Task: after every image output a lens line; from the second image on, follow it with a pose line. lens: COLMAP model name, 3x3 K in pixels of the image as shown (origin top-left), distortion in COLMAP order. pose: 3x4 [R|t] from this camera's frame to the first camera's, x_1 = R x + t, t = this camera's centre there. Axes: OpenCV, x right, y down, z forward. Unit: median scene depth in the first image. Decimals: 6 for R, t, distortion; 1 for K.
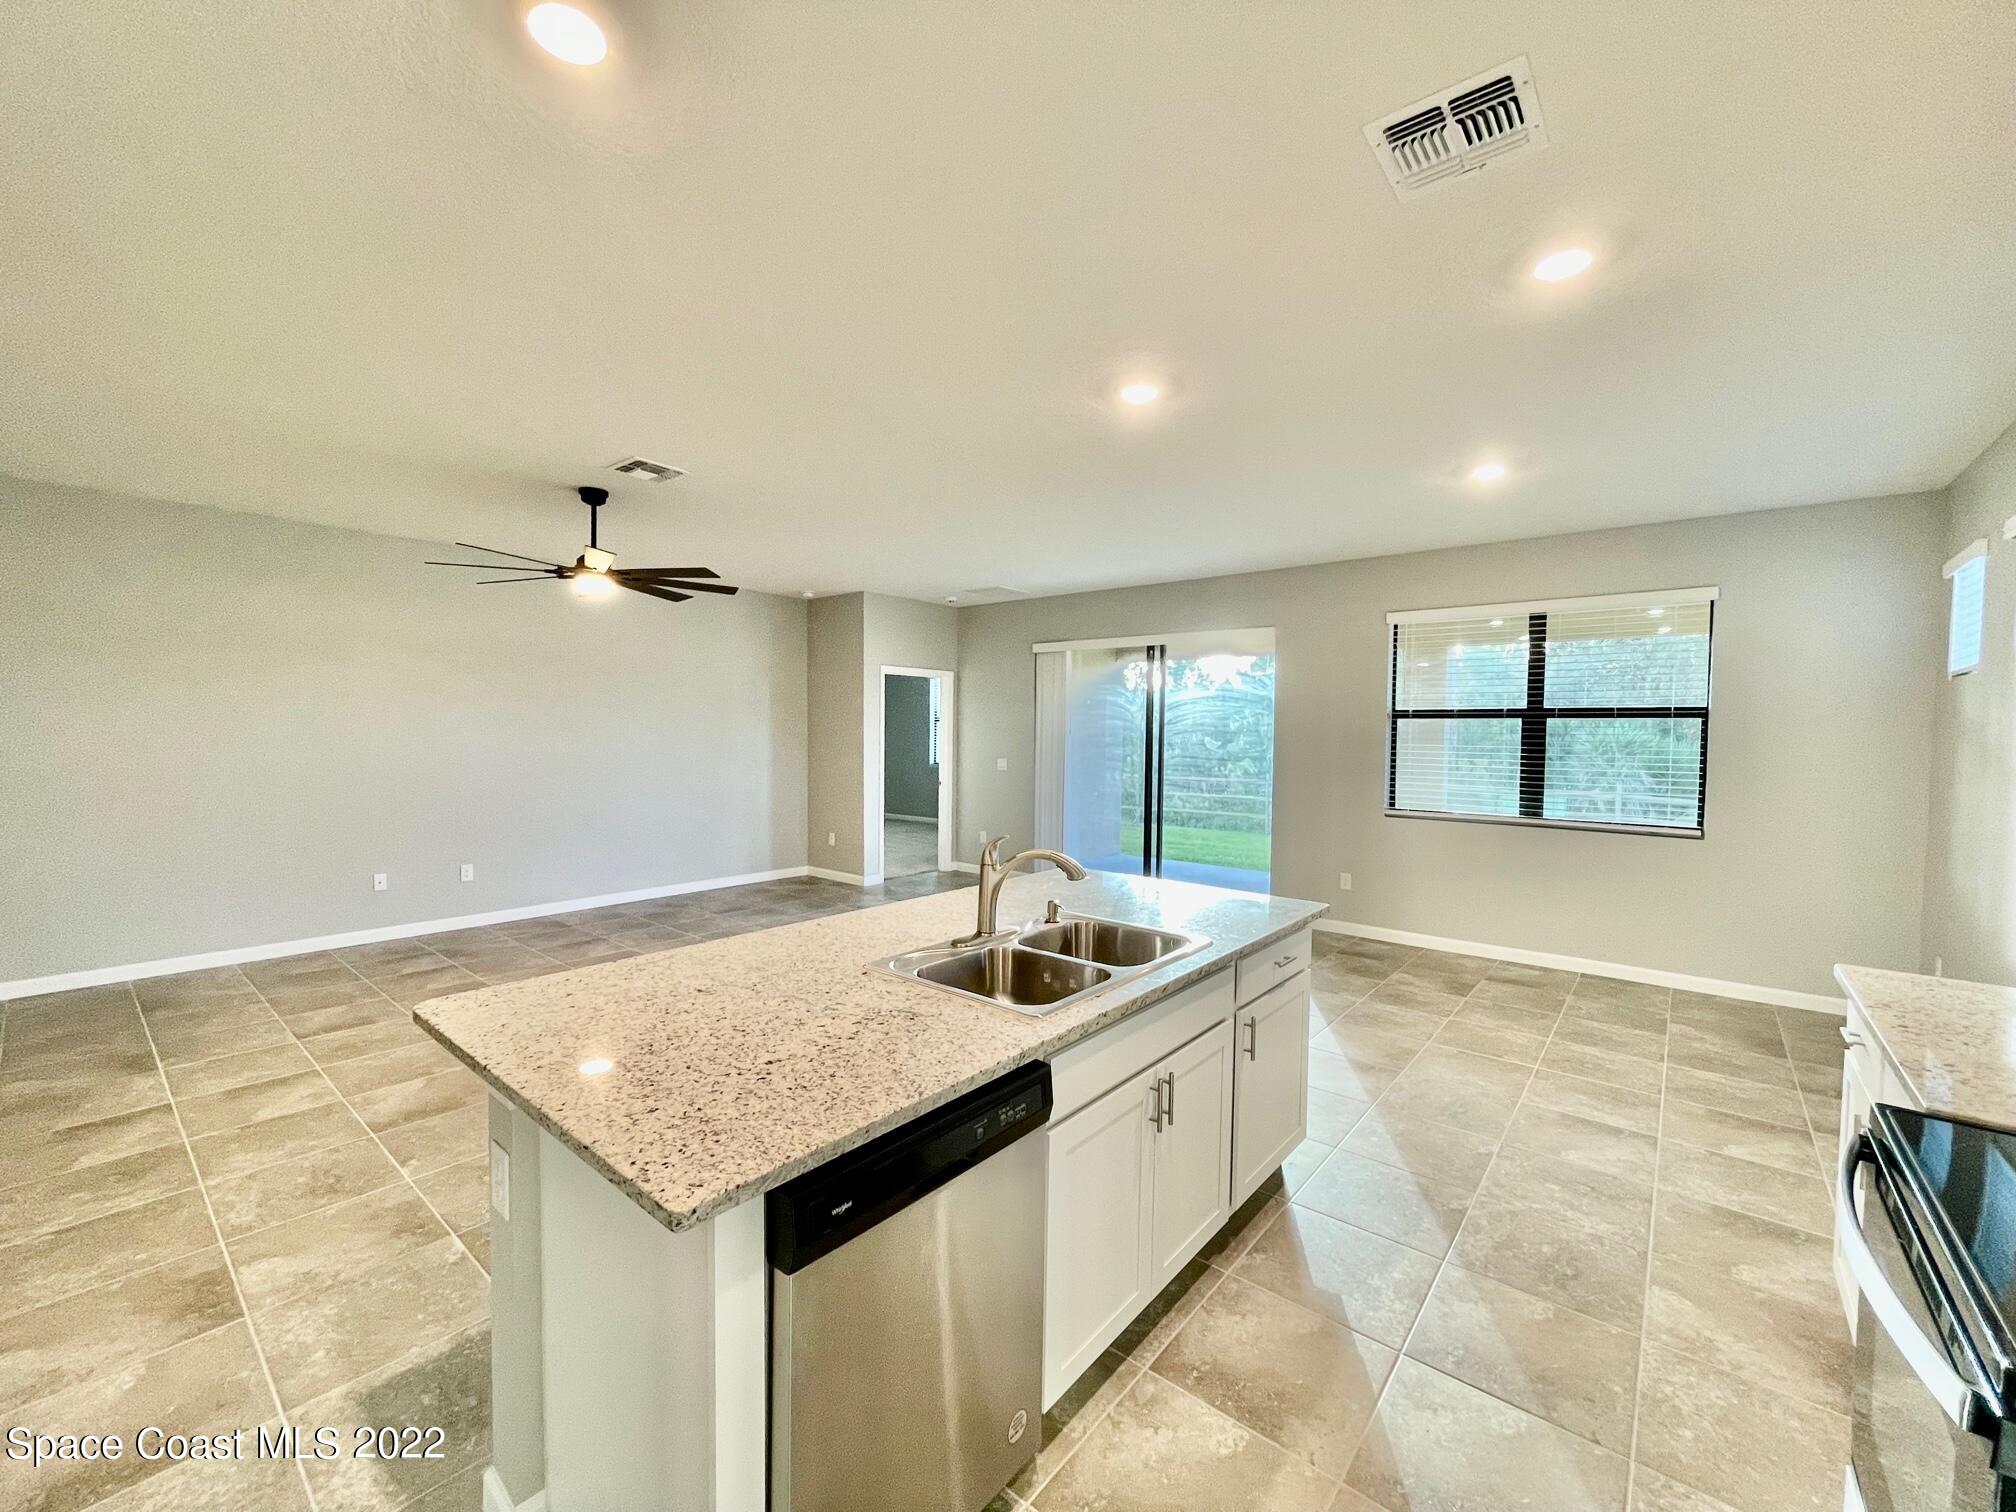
lens RADIAL K [[818.5, 0, 1005.8], [0, 818.5, 759.0], [0, 0, 1]] dist [-0.001039, -0.000160]
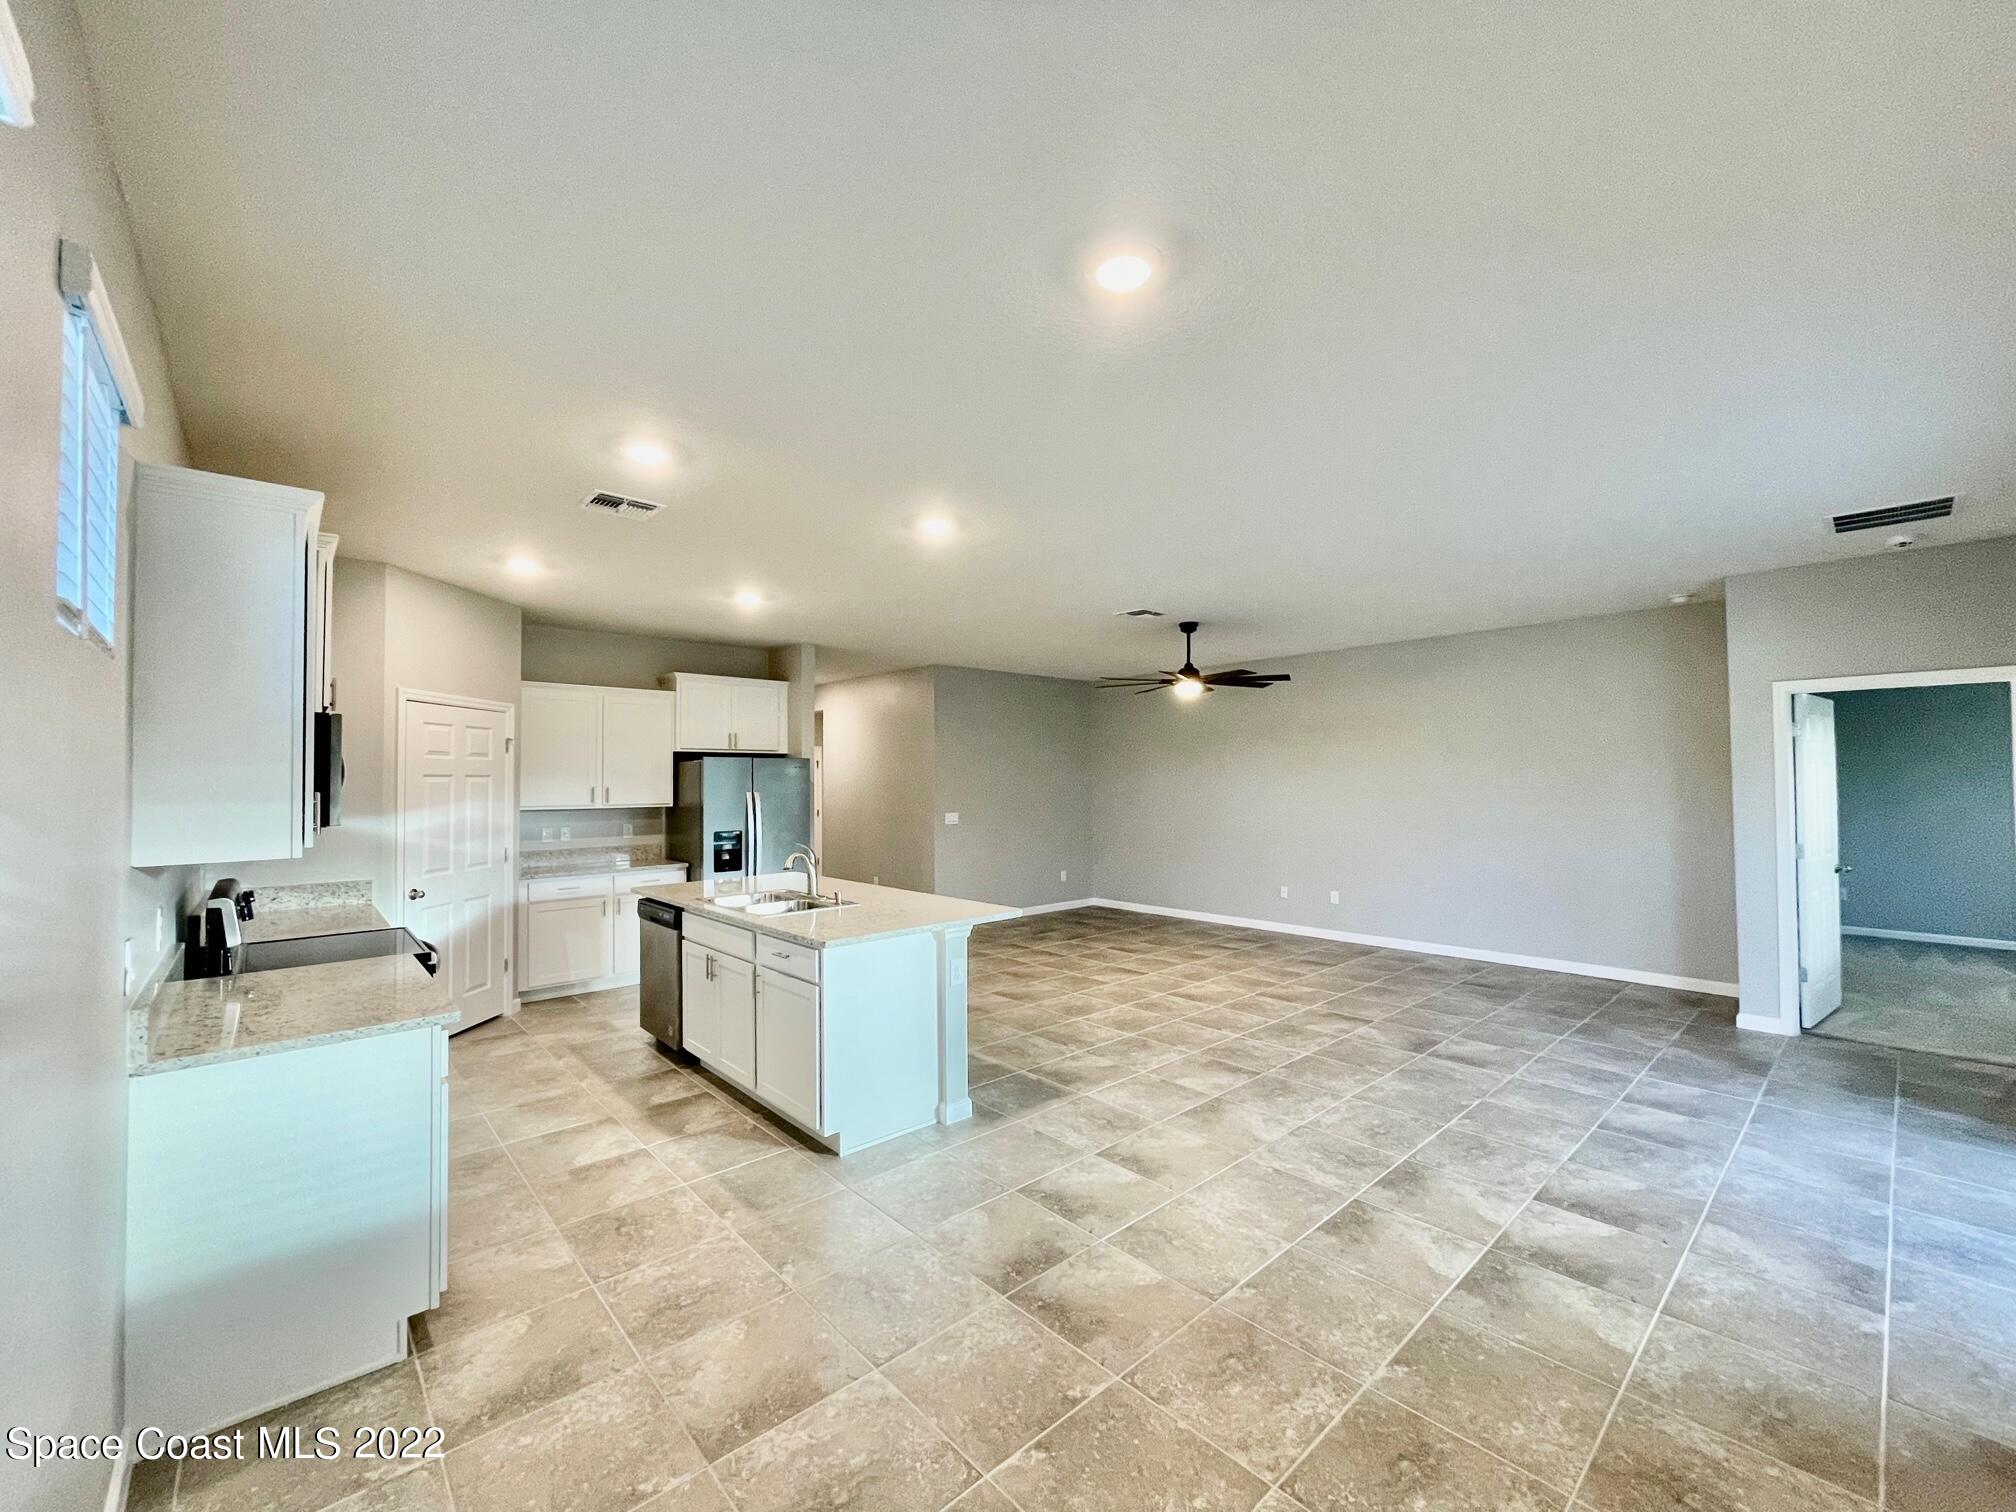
lens RADIAL K [[818.5, 0, 1005.8], [0, 818.5, 759.0], [0, 0, 1]] dist [-0.001039, -0.000160]
pose [[-0.140472, -0.034479, -0.989484, 1.181071], [-0.030677, 0.999065, -0.030458, -0.040002], [0.989609, 0.026076, -0.141398, 1.100171]]
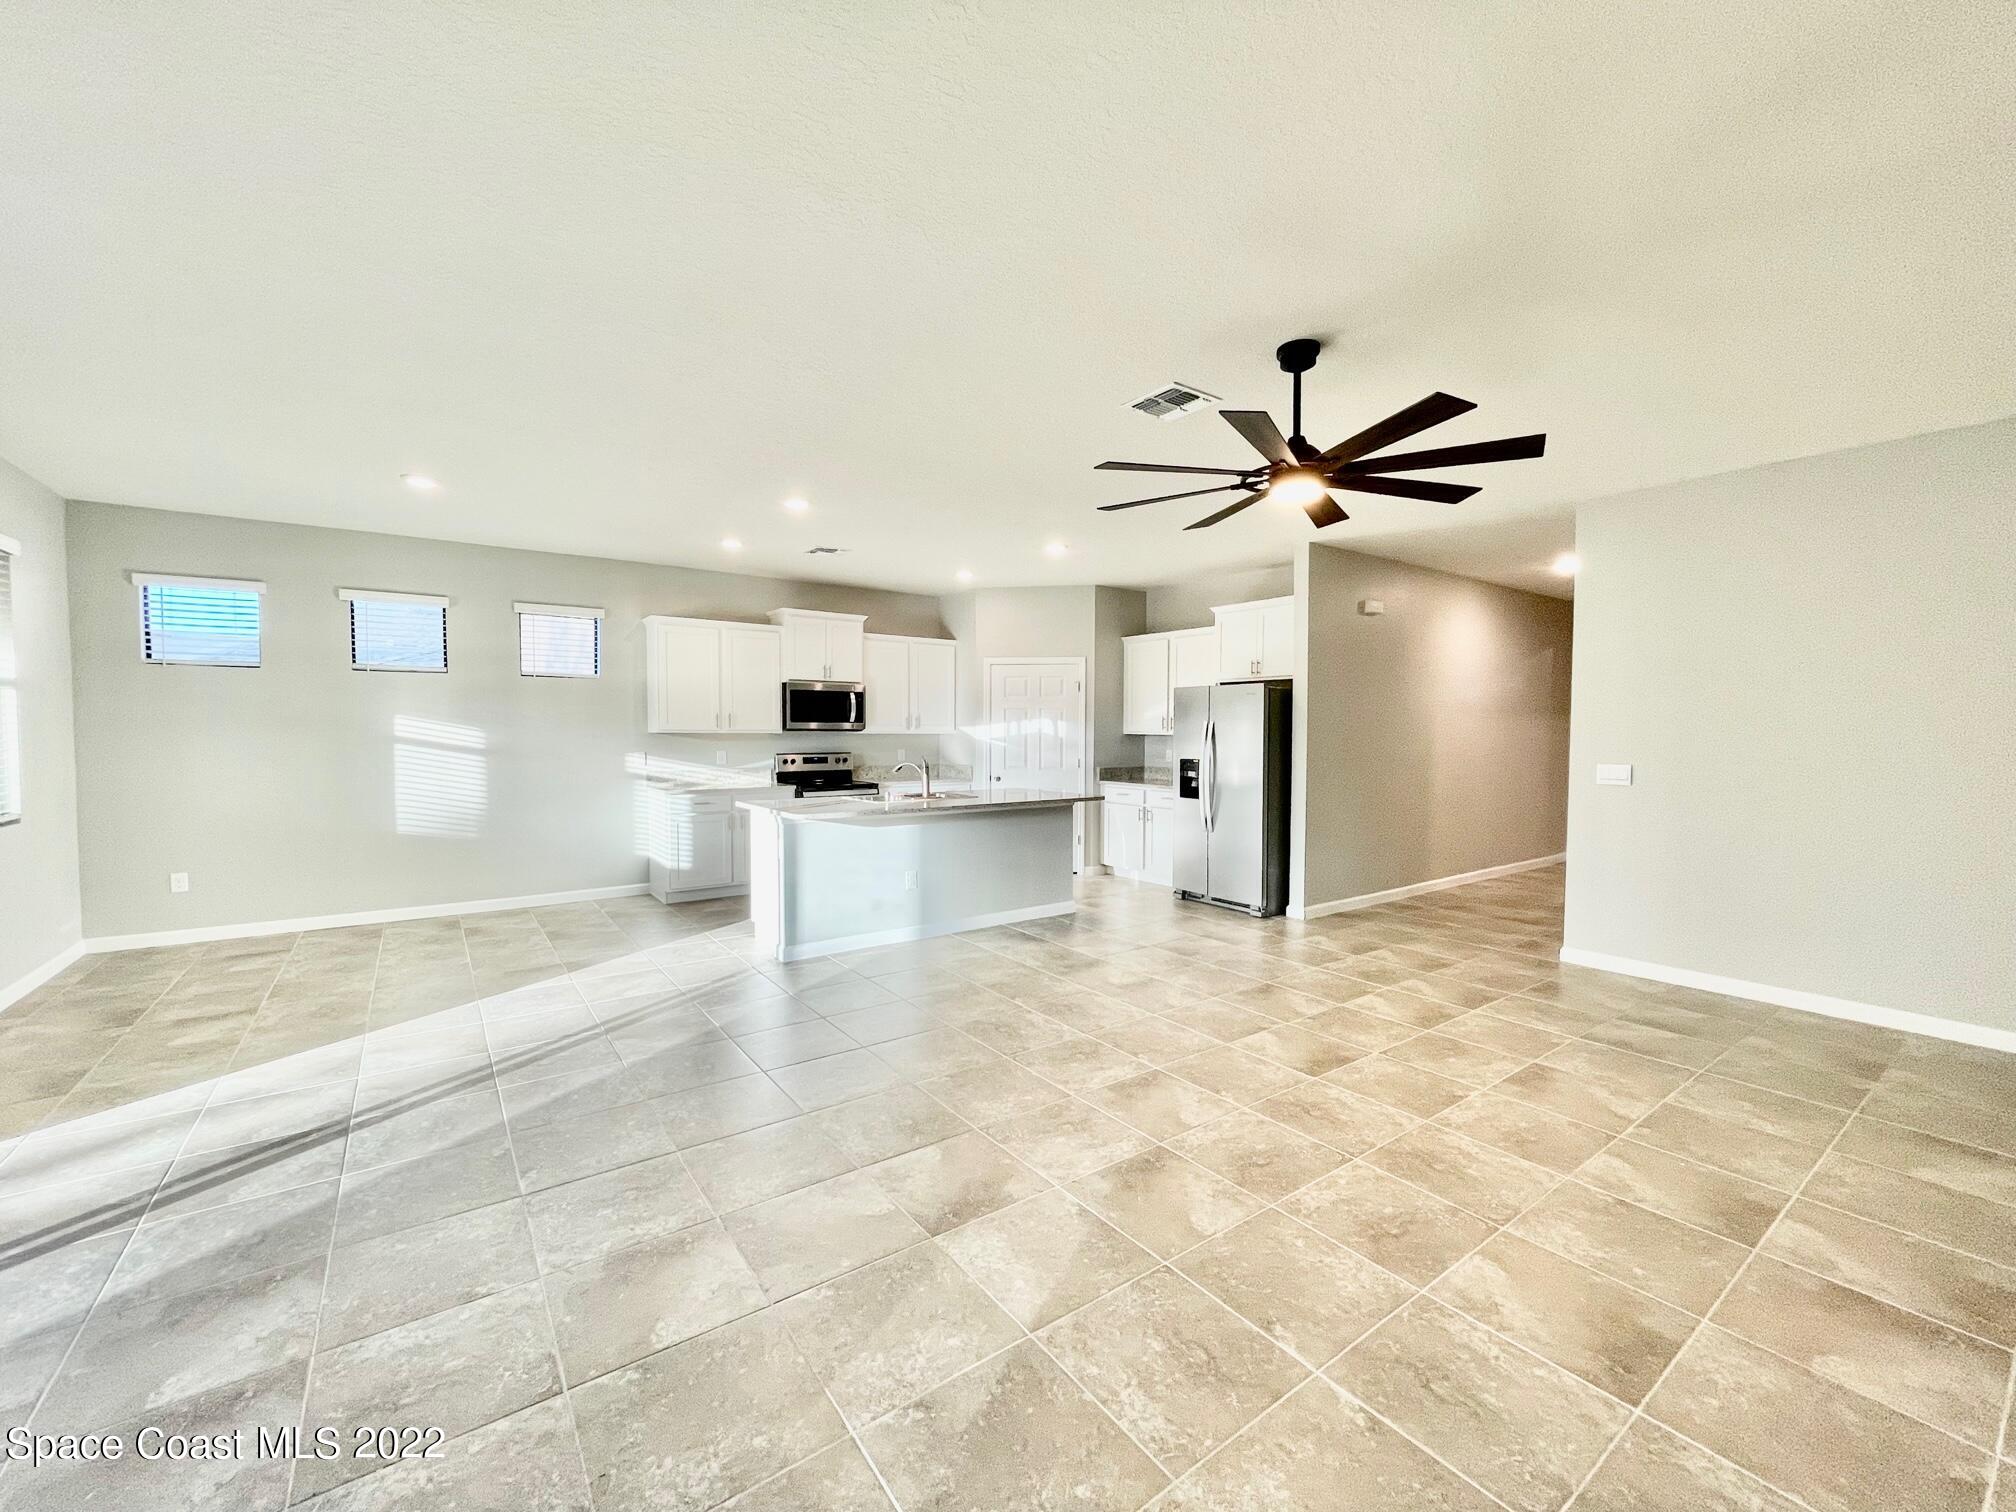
lens RADIAL K [[818.5, 0, 1005.8], [0, 818.5, 759.0], [0, 0, 1]] dist [-0.001039, -0.000160]
pose [[-0.969969, -0.023271, 0.242113, -0.546437], [-0.004348, 0.996913, 0.078400, -0.061293], [-0.243190, 0.074993, -0.967075, 2.124212]]
